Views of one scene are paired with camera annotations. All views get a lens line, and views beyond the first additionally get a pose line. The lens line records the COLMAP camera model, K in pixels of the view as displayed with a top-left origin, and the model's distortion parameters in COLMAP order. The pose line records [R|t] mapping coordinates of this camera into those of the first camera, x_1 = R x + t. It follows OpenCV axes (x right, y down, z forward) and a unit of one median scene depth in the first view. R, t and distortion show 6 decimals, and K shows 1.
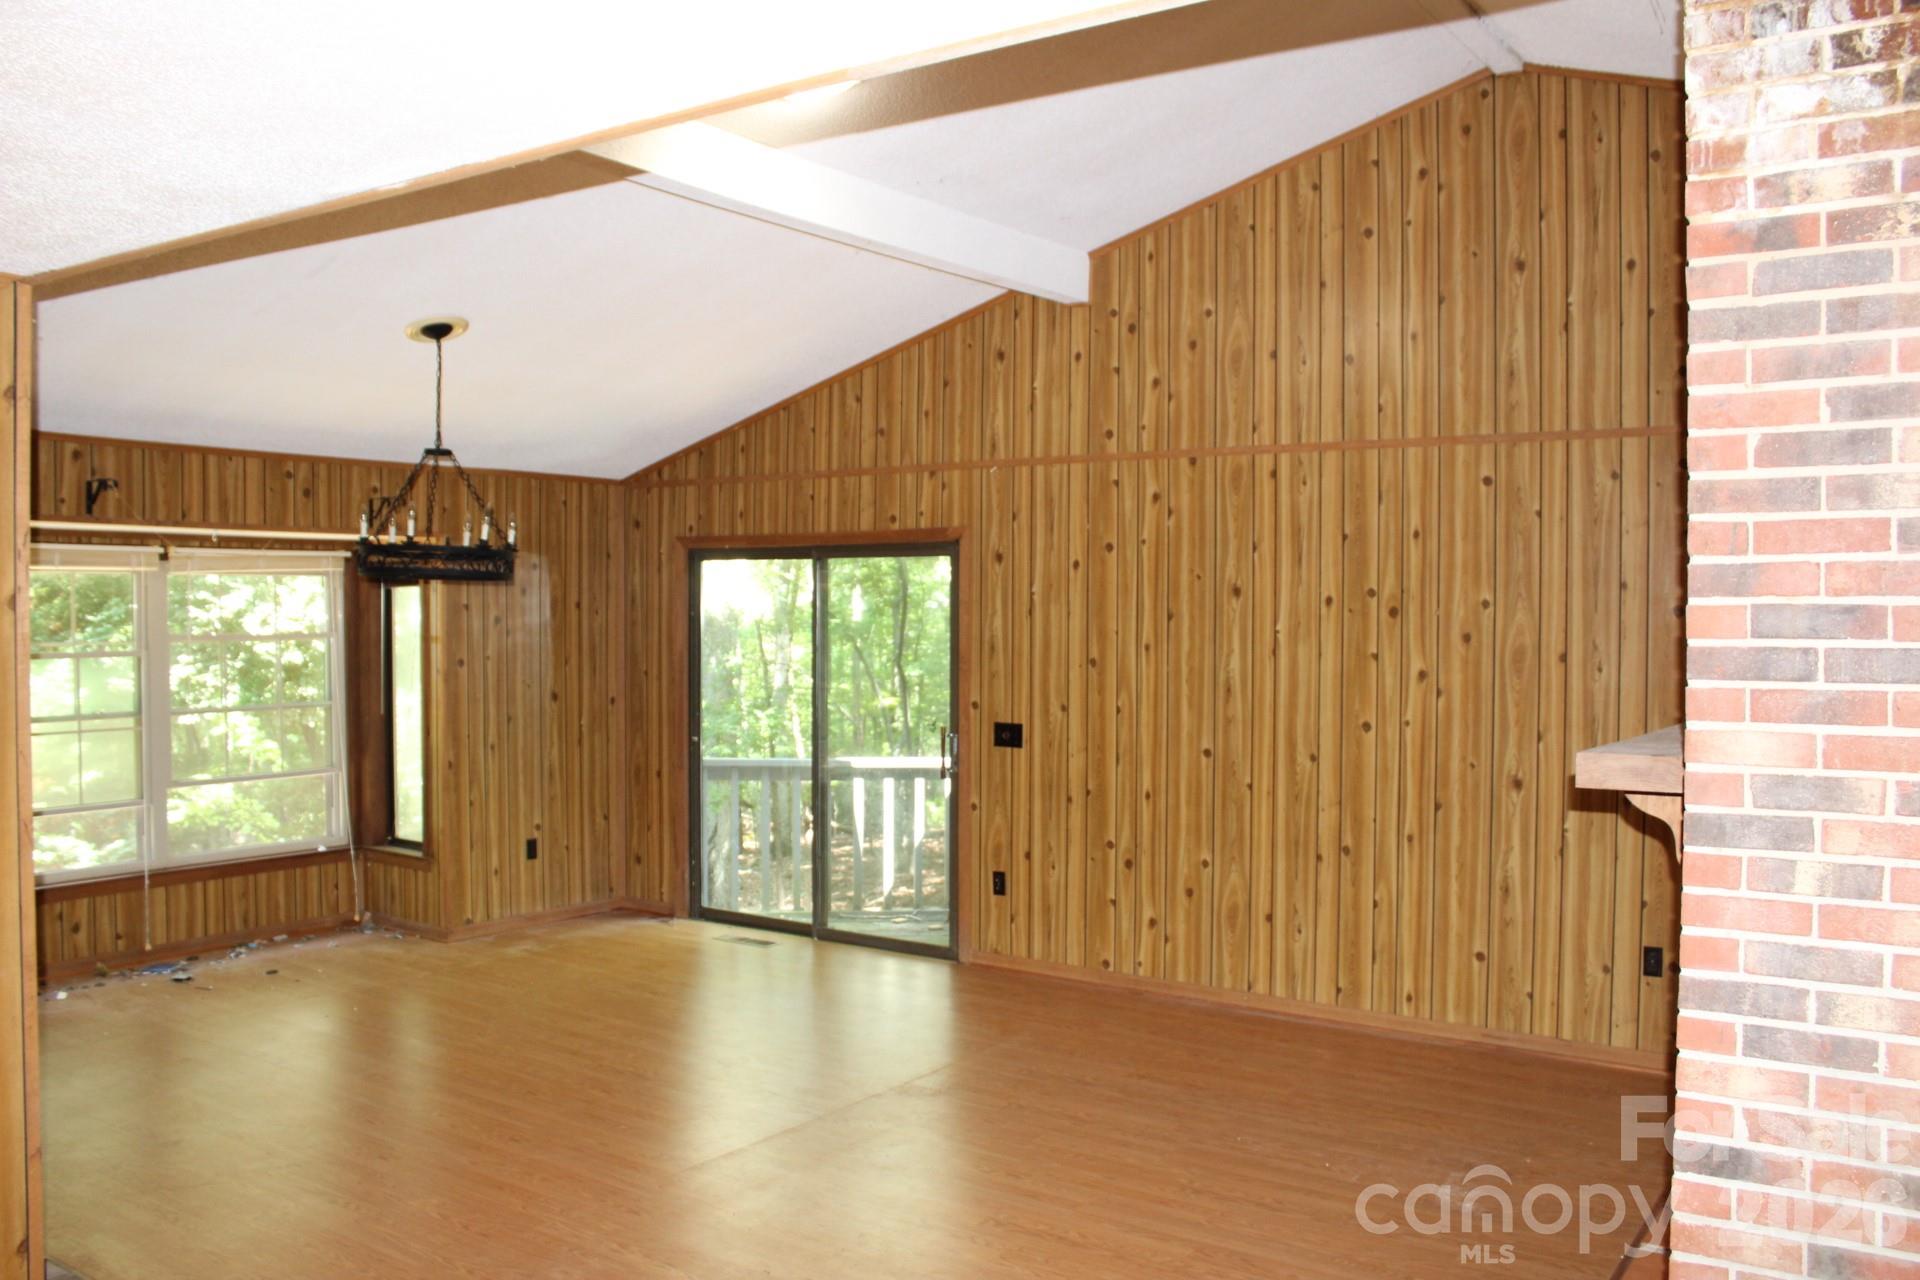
lens RADIAL K [[1600.8, 0, 943.4], [0, 1600.8, 629.5], [0, 0, 1]] dist [-0.162416, 0.131949]
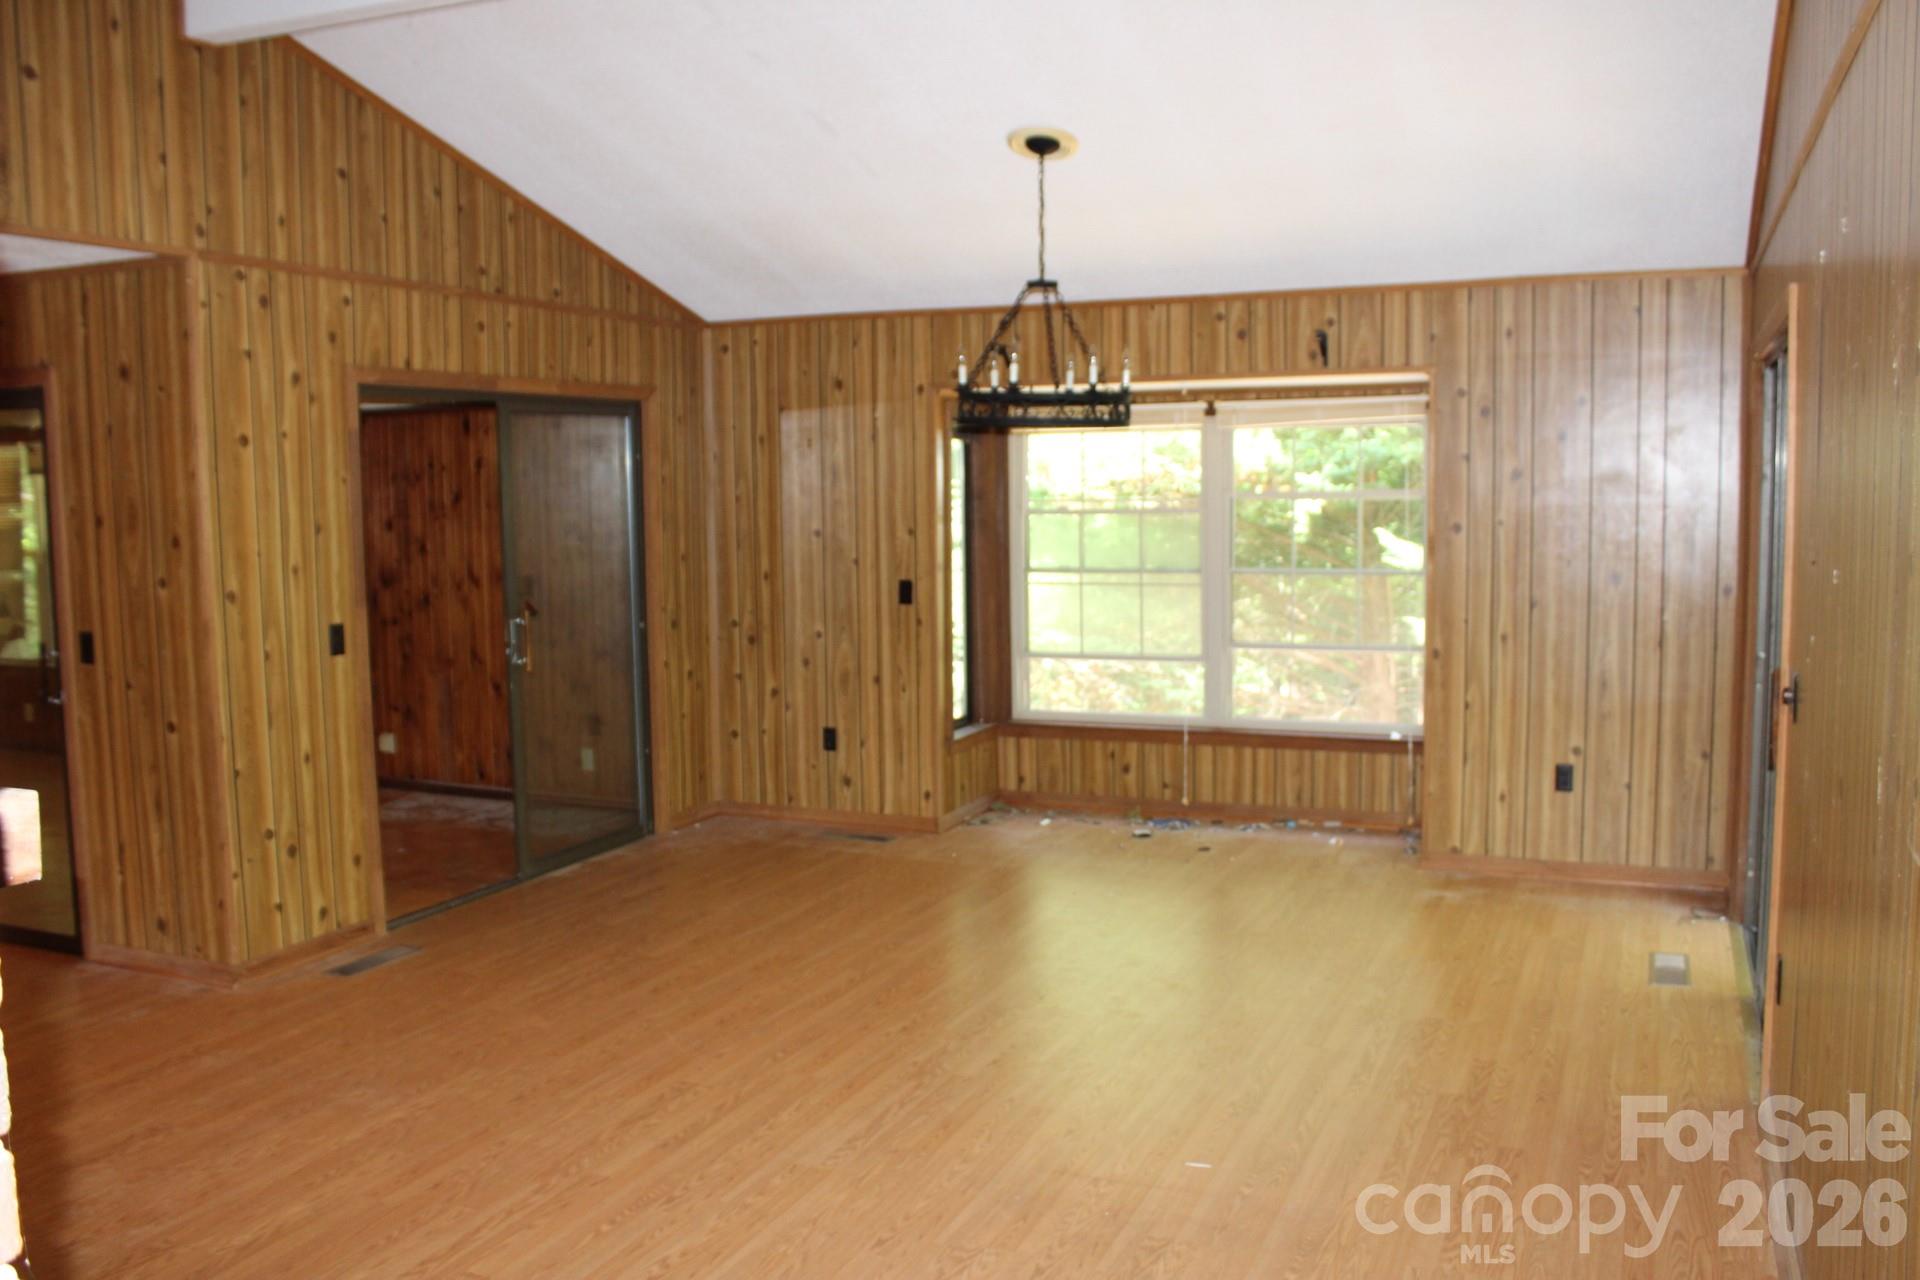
lens RADIAL K [[1600.8, 0, 962.7], [0, 1600.8, 649.6], [0, 0, 1]] dist [-0.162416, 0.131949]
pose [[0.193327, 0.098778, -0.976149, 0.472482], [0.007326, 0.994746, 0.102110, -0.001246], [0.981107, -0.026892, 0.191588, 0.663594]]
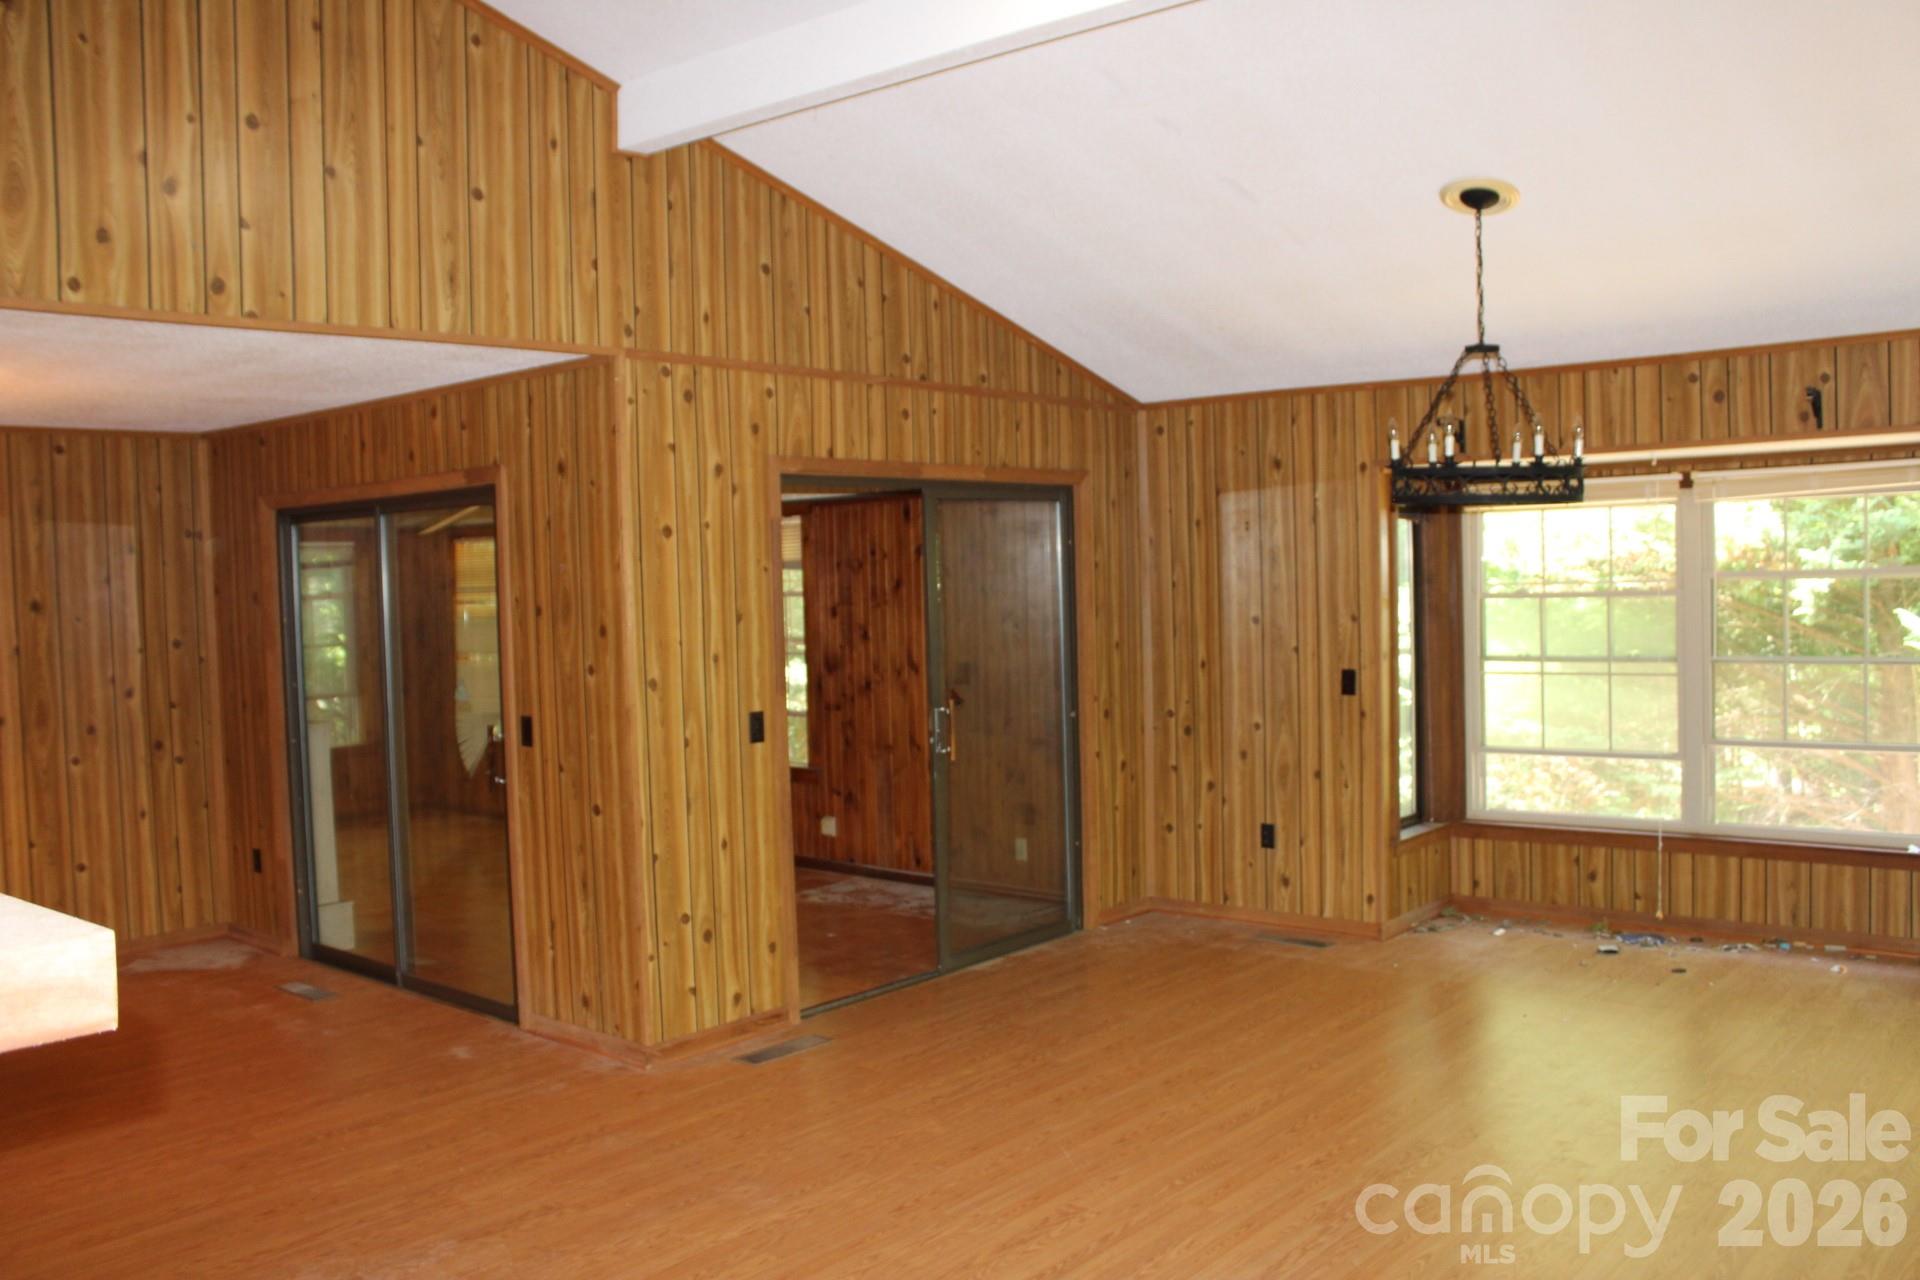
lens RADIAL K [[1600.8, 0, 962.1], [0, 1600.8, 648.5], [0, 0, 1]] dist [-0.162416, 0.131949]
pose [[-0.102789, 0.047494, -0.993569, 0.435226], [0.022235, 0.998720, 0.045440, -0.002343], [0.994455, -0.017421, -0.103713, 0.692918]]
